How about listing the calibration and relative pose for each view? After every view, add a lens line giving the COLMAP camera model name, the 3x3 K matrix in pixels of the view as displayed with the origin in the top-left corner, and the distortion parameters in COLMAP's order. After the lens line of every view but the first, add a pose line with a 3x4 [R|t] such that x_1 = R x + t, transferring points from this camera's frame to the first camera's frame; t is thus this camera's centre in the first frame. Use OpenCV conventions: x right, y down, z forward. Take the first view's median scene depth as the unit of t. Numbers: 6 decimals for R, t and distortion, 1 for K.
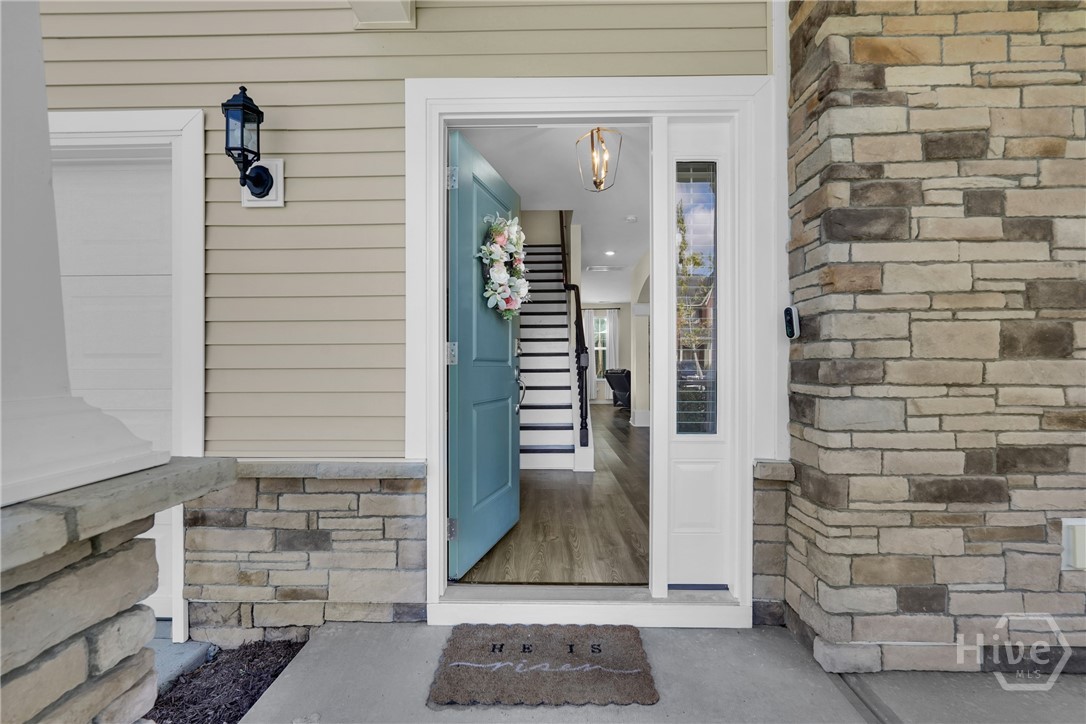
lens RADIAL K [[484.7, 0, 542.5], [0, 484.7, 369.8], [0, 0, 1]] dist [-0.004593, 0.000556]
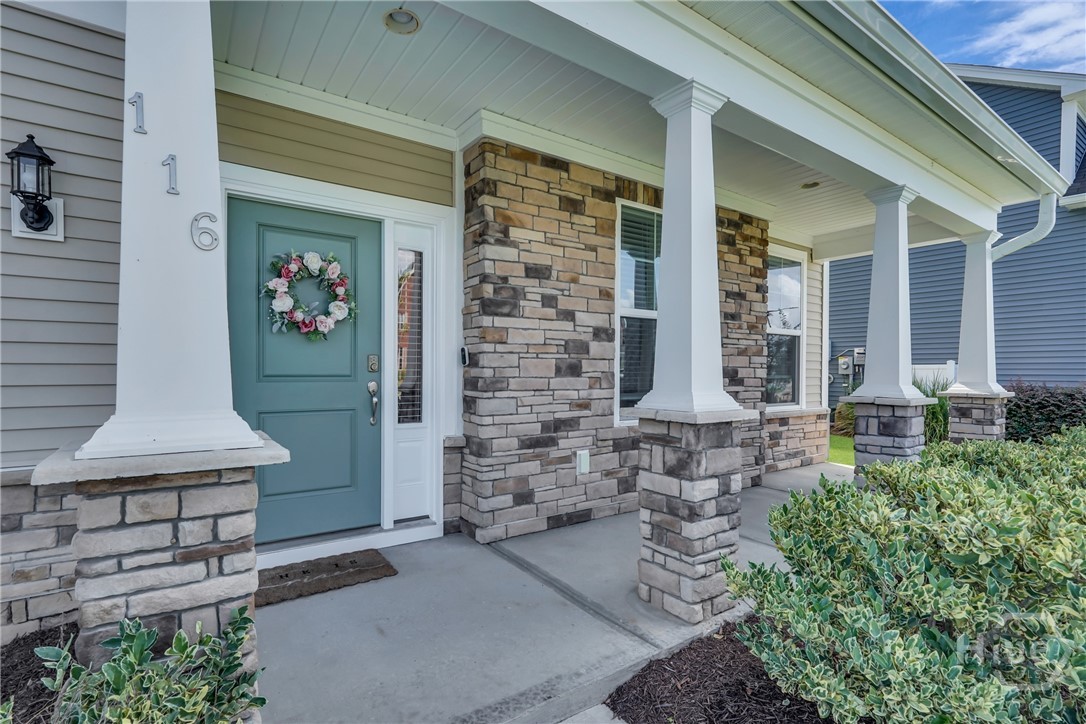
lens RADIAL K [[525.6, 0, 539.3], [0, 525.6, 378.3], [0, 0, 1]] dist [-0.003965, 0.000253]
pose [[0.806136, -0.004489, 0.591713, -0.442112], [-0.005607, 0.999868, 0.015225, -0.052046], [-0.591703, -0.015592, 0.806005, -0.778373]]
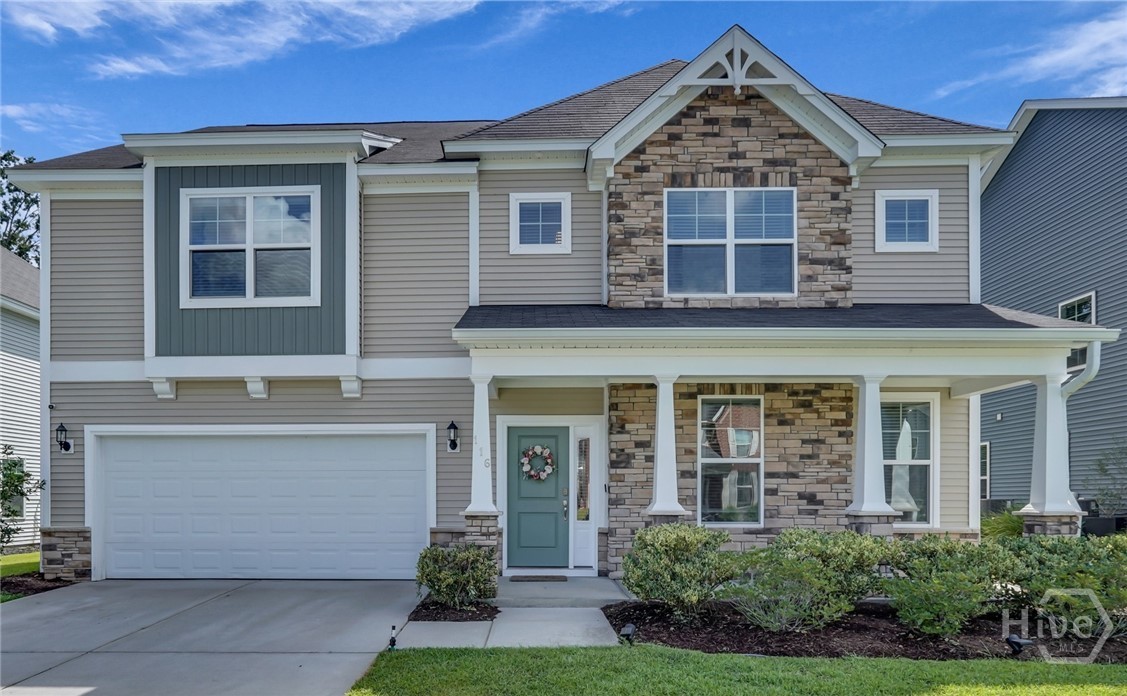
lens RADIAL K [[659.7, 0, 512.0], [0, 659.7, 502.0], [0, 0, 1]] dist [-0.008018, 0.003139]
pose [[0.999998, 0.001668, -0.000727, -0.202976], [-0.001663, 0.999978, 0.006355, -0.026082], [0.000738, -0.006354, 0.999980, -4.351597]]
